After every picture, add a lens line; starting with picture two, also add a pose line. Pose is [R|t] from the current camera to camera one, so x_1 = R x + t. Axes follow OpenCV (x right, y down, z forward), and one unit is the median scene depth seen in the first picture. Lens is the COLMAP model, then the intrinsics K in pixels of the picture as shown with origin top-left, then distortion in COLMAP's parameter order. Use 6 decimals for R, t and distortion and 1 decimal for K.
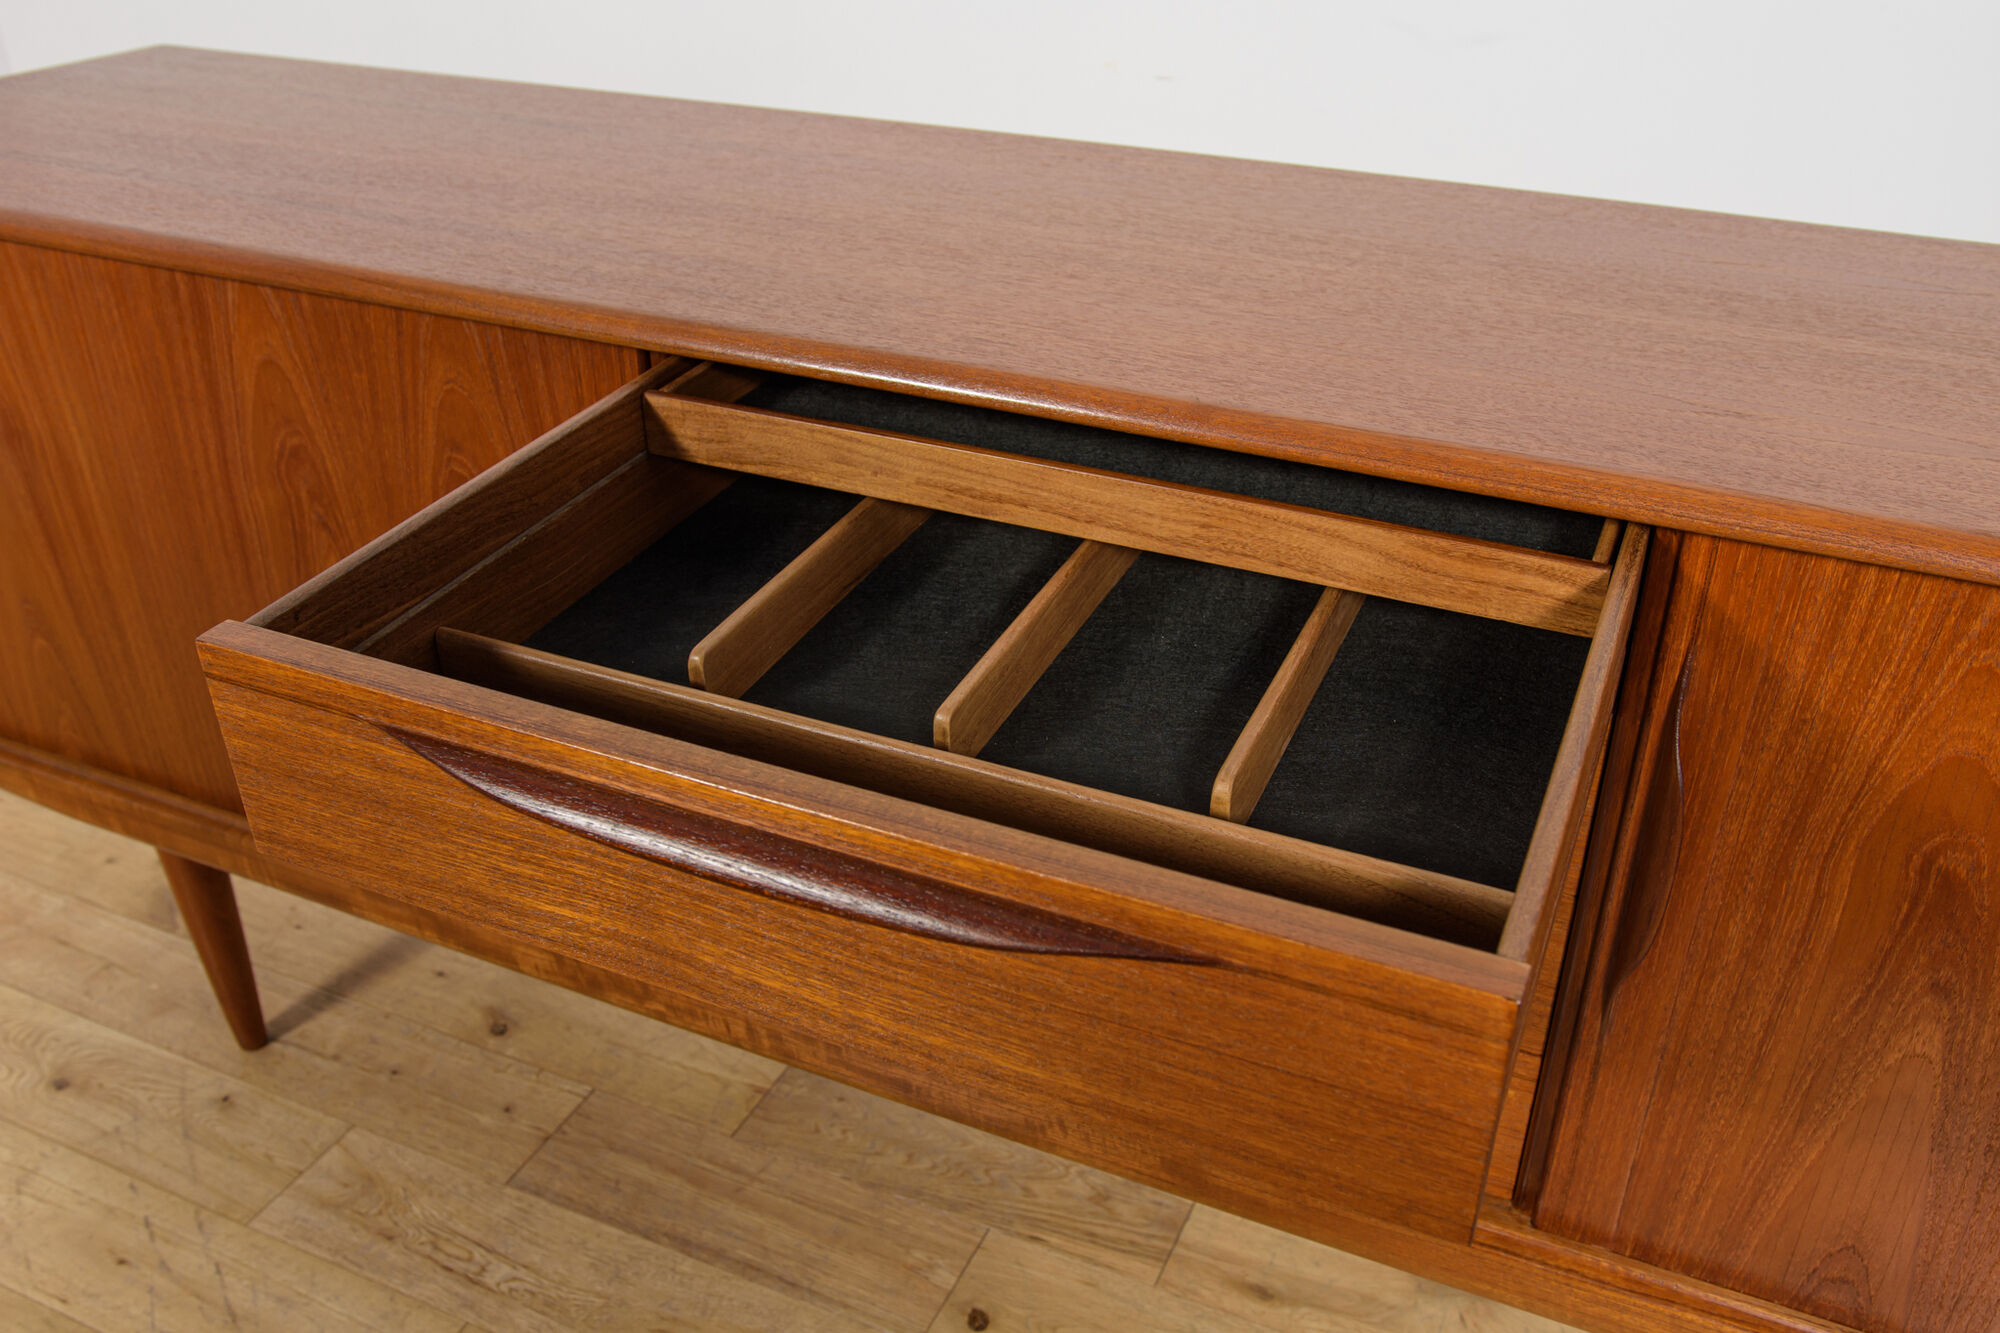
lens RADIAL K [[1740.0, 0, 1005.4], [0, 1740.0, 666.6], [0, 0, 1]] dist [-0.094603, 0.113657]
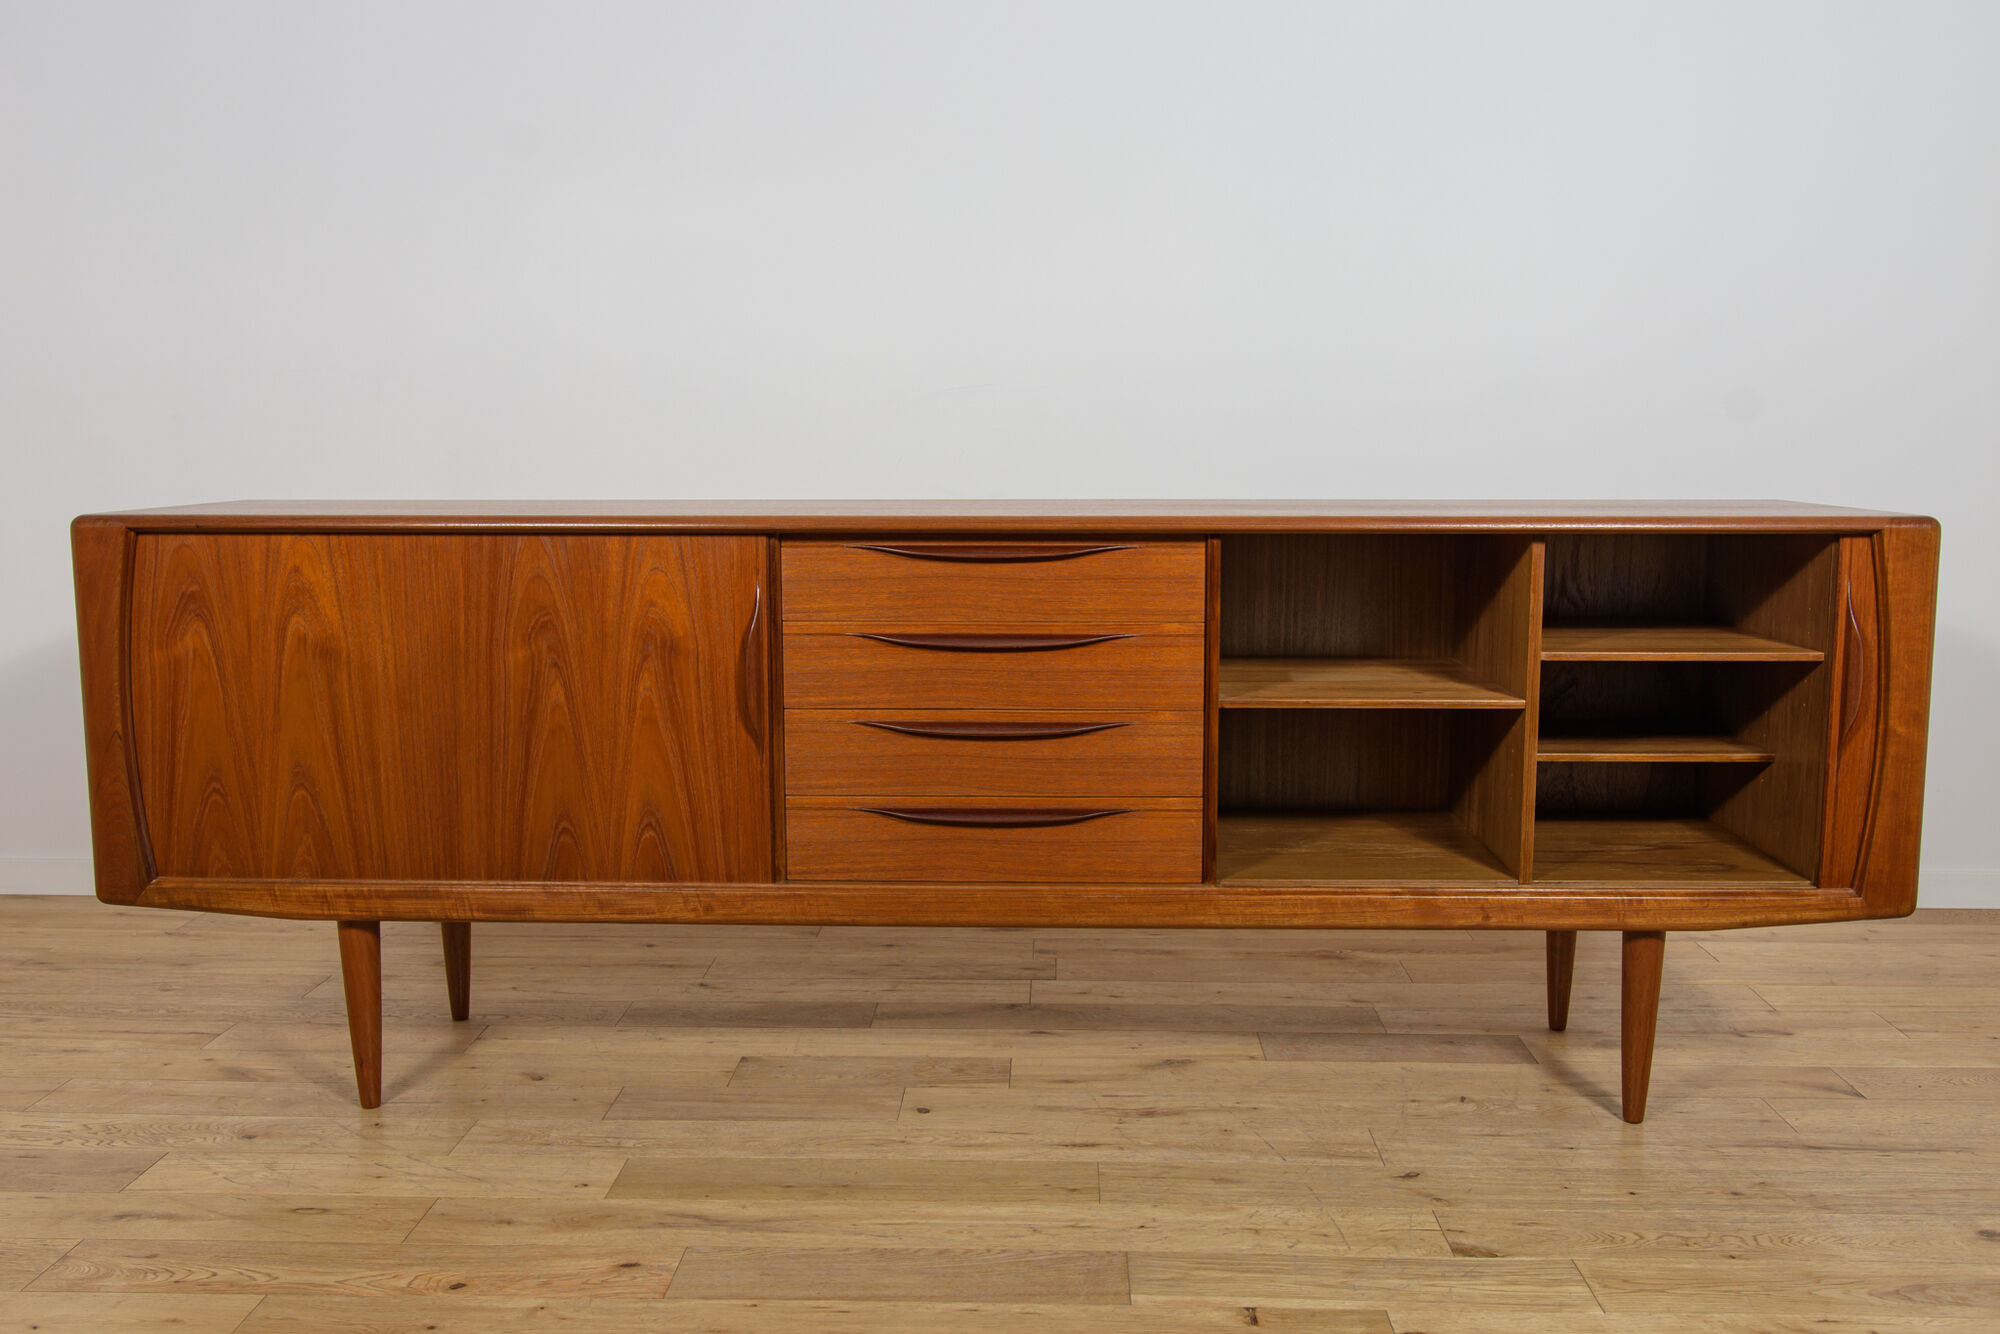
lens RADIAL K [[1939.9, 0, 990.5], [0, 1939.9, 652.4], [0, 0, 1]] dist [-0.017992, 0.000000]
pose [[0.923952, -0.052588, 0.378877, -0.887818], [0.195191, 0.916656, -0.348772, 0.866980], [-0.328958, 0.396202, 0.857211, -1.160132]]
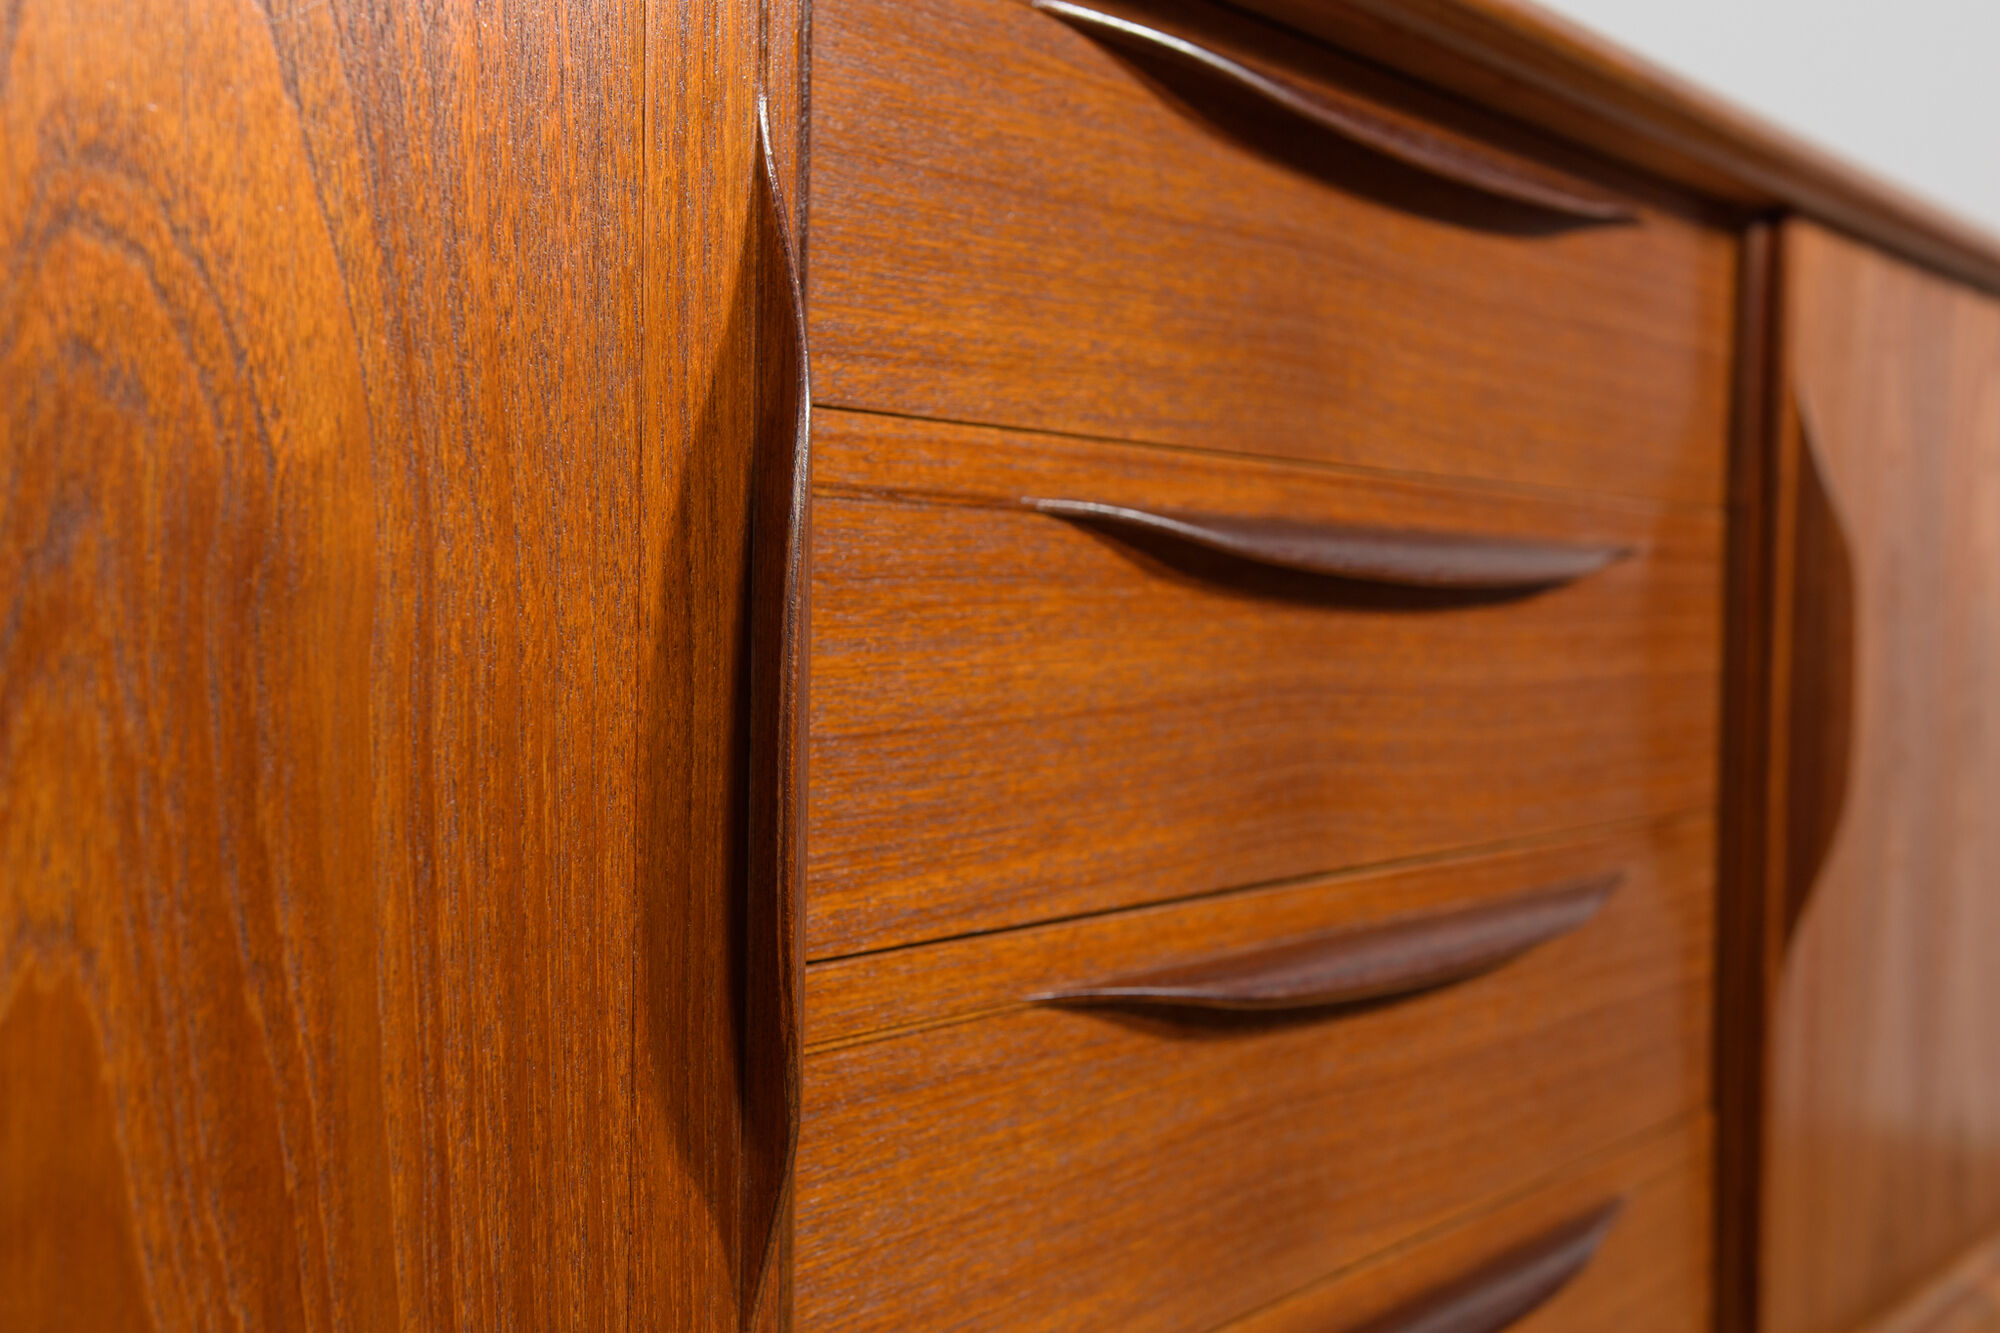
lens RADIAL K [[2463.6, 0, 1006.5], [0, 2463.6, 668.6], [0, 0, 1]] dist [0.003231, 0.000000]
pose [[0.193564, -0.028169, 0.980683, -0.663225], [0.477284, 0.876033, -0.069042, 0.011228], [-0.857166, 0.481428, 0.183013, 0.944208]]
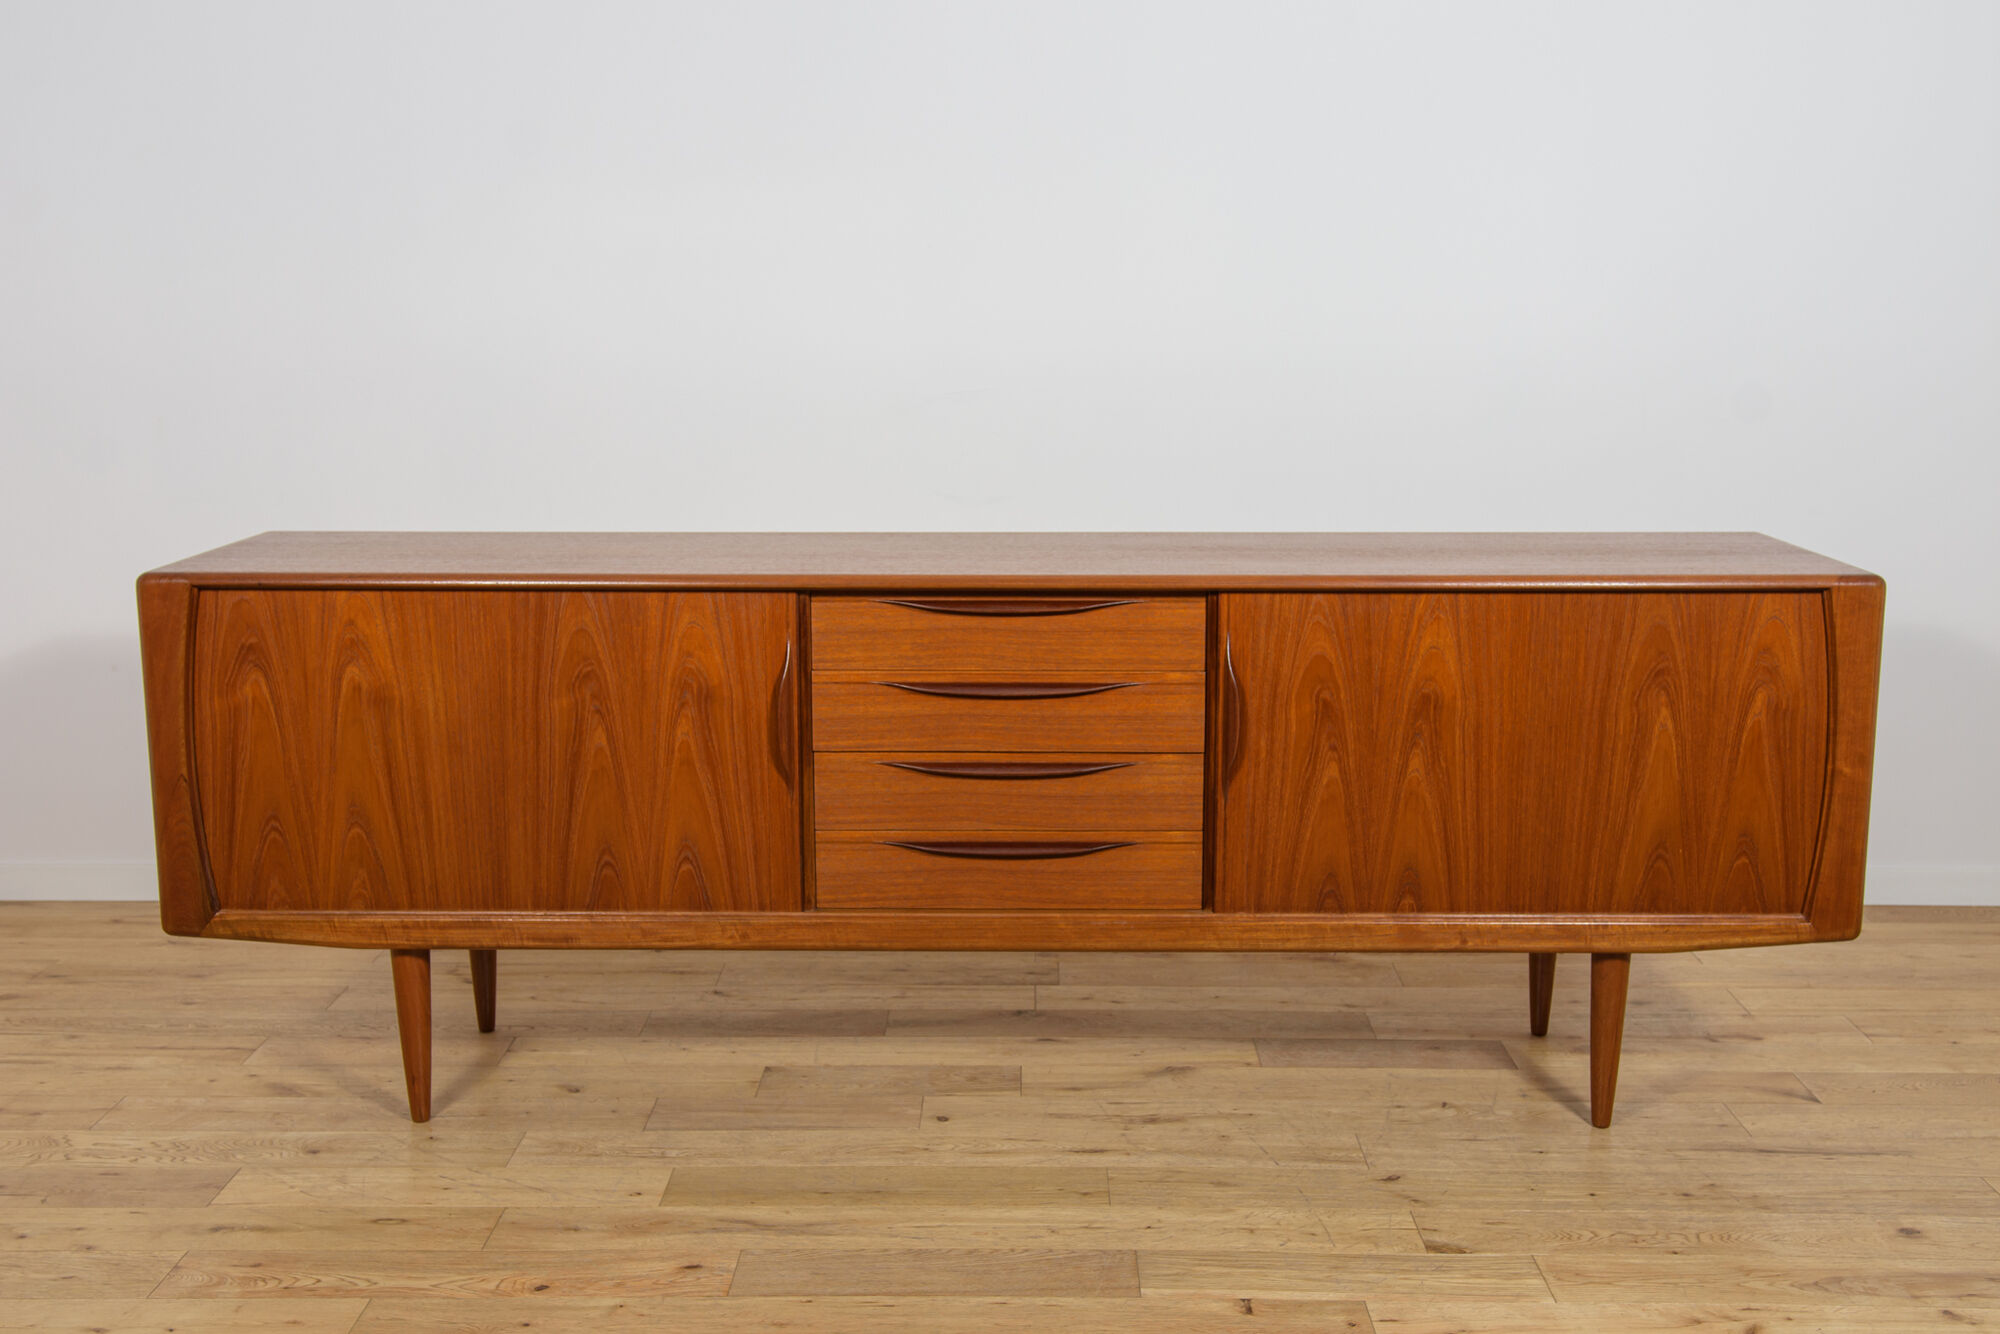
lens RADIAL K [[2224.1, 0, 998.8], [0, 2224.1, 679.5], [0, 0, 1]] dist [0.007903, 0.000000]
pose [[0.915257, -0.078308, 0.395186, -1.160746], [0.204850, 0.935112, -0.289140, 0.857322], [-0.346901, 0.345591, 0.871910, -1.699237]]
